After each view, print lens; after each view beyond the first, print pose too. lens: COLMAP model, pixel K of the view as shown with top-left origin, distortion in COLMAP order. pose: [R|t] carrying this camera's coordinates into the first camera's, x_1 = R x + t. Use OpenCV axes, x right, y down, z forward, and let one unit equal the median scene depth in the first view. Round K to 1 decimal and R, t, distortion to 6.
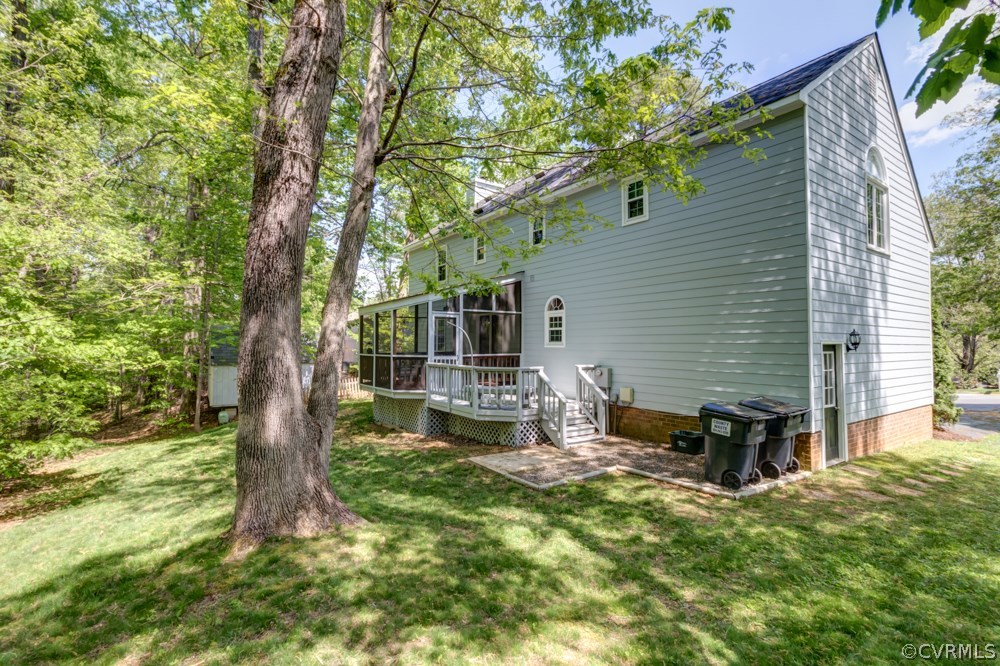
lens RADIAL K [[450.6, 0, 499.6], [0, 450.6, 332.6], [0, 0, 1]] dist [0.000144, -0.000051]
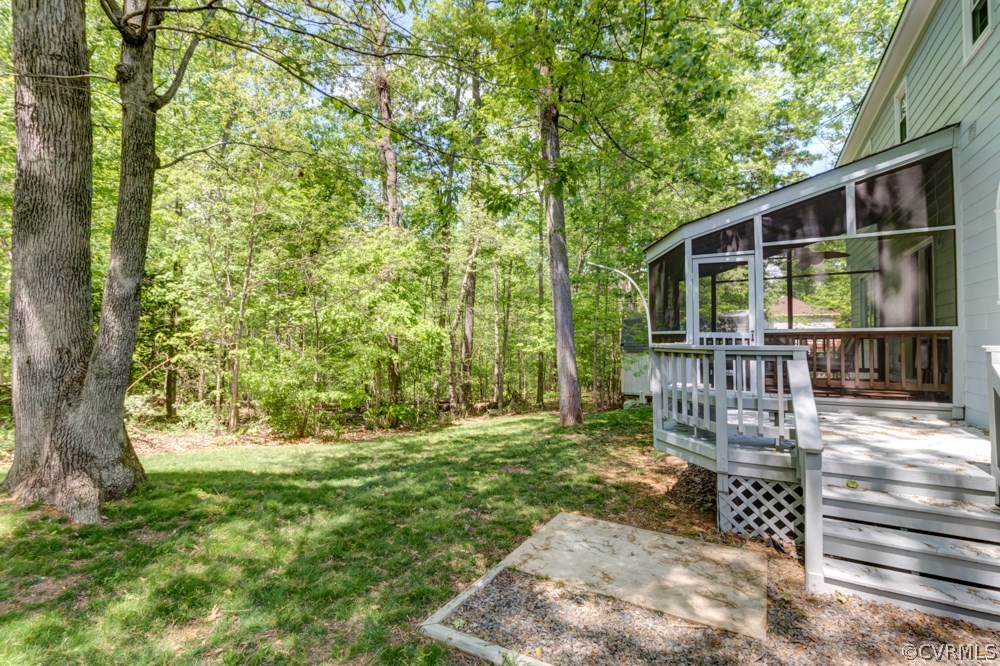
lens RADIAL K [[450.6, 0, 499.0], [0, 450.6, 335.9], [0, 0, 1]] dist [0.000144, -0.000051]
pose [[0.426507, -0.014946, -0.904361, 0.328116], [0.022665, 0.999726, -0.005833, 0.065801], [0.904200, -0.018010, 0.426729, 0.623855]]
